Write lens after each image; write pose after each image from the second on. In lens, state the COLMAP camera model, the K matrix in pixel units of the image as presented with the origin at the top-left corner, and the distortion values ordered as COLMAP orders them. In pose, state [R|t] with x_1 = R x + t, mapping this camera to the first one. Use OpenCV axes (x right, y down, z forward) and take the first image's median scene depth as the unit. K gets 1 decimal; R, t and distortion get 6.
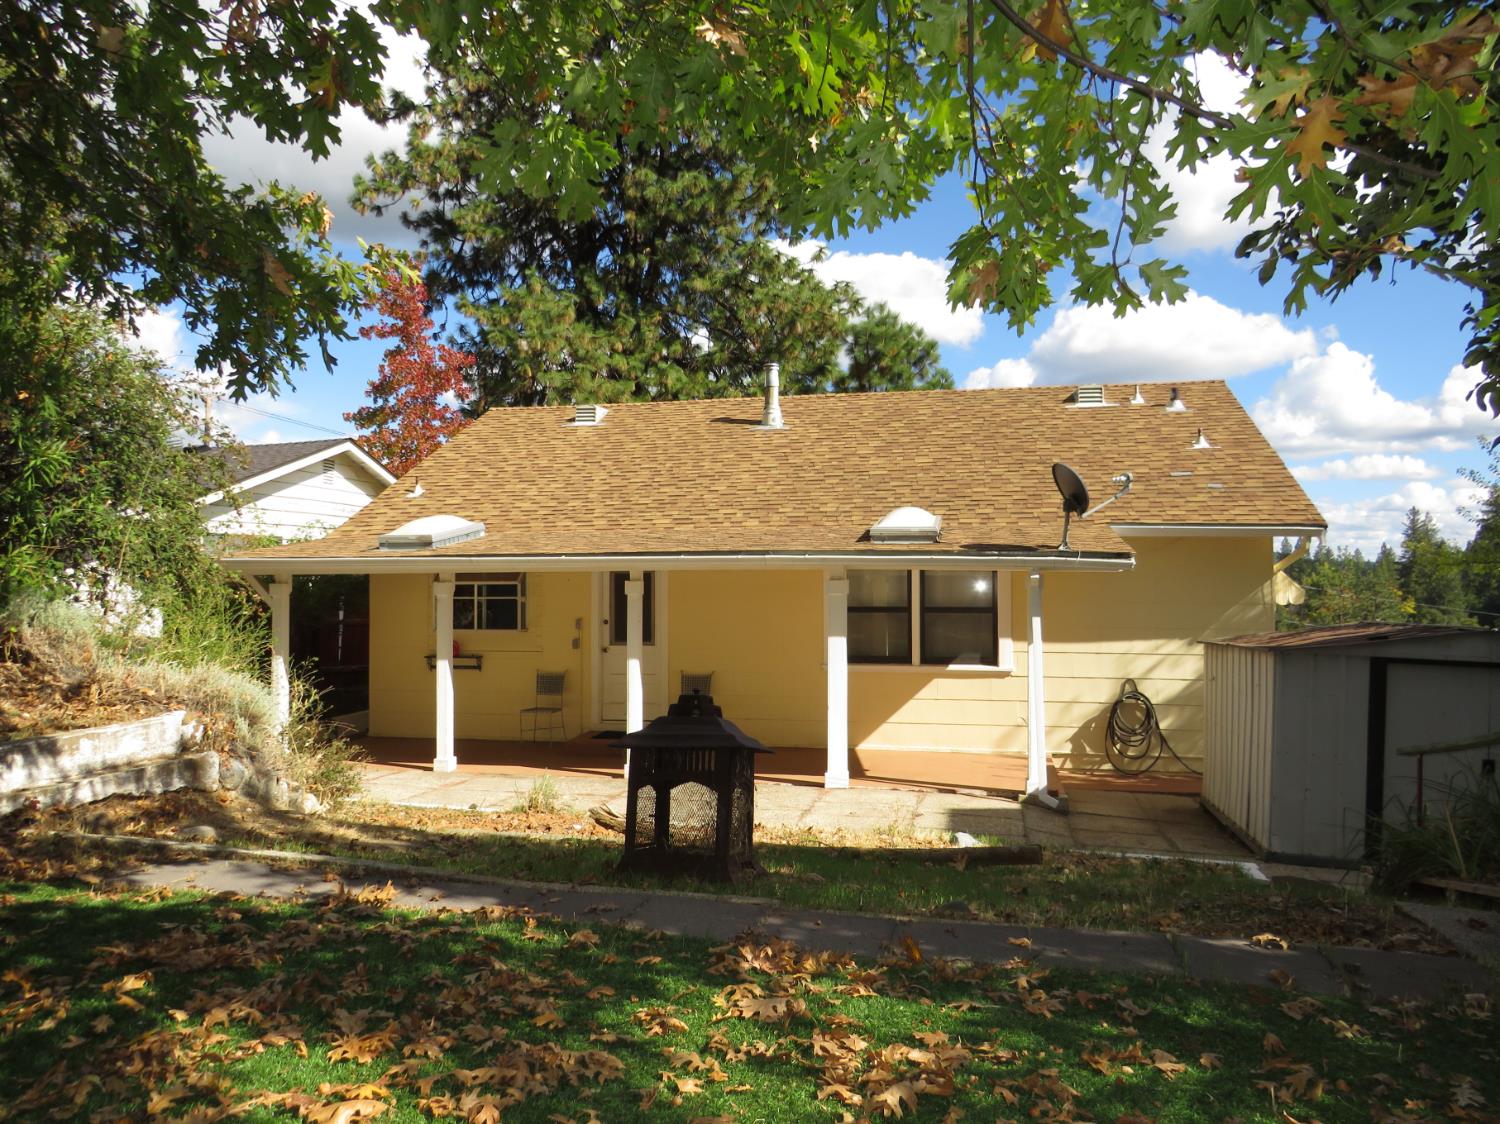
lens RADIAL K [[1076.0, 0, 753.2], [0, 1076.0, 565.3], [0, 0, 1]] dist [-0.021720, -0.001762]
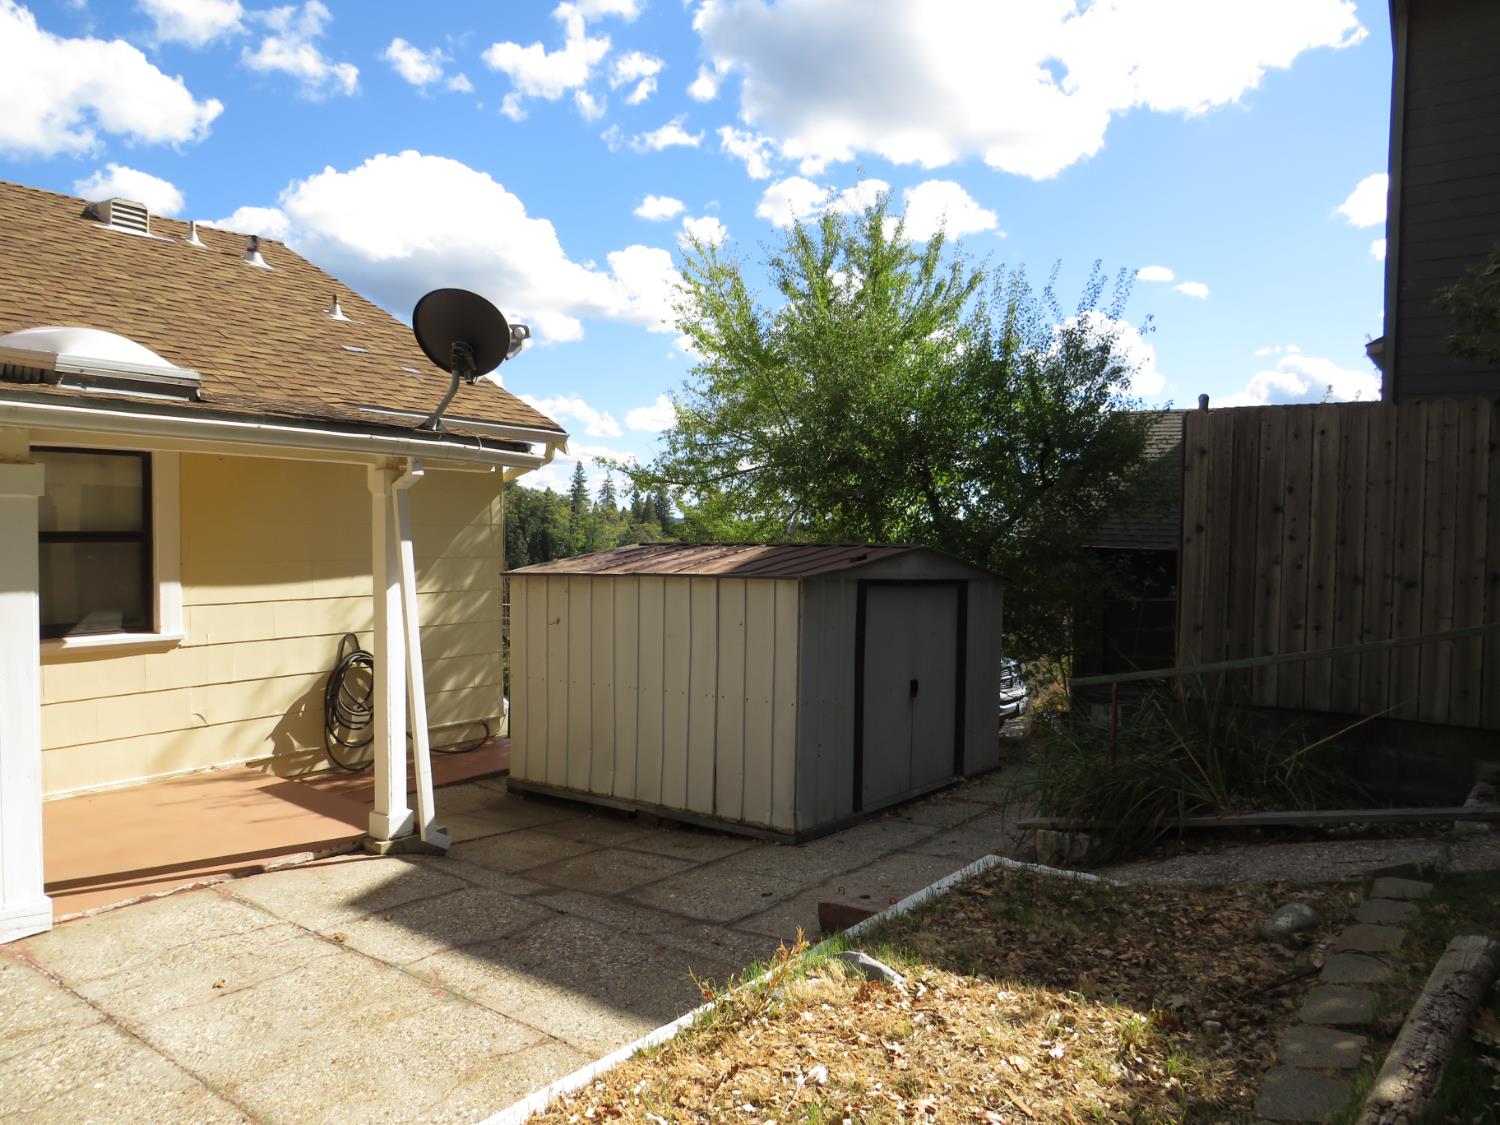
lens RADIAL K [[1065.5, 0, 752.6], [0, 1065.5, 562.6], [0, 0, 1]] dist [-0.021147, 0.001065]
pose [[0.422809, -0.031033, 0.905687, -0.153394], [-0.021360, 0.998795, 0.044195, 0.023384], [-0.905967, -0.038031, 0.421636, 0.461272]]
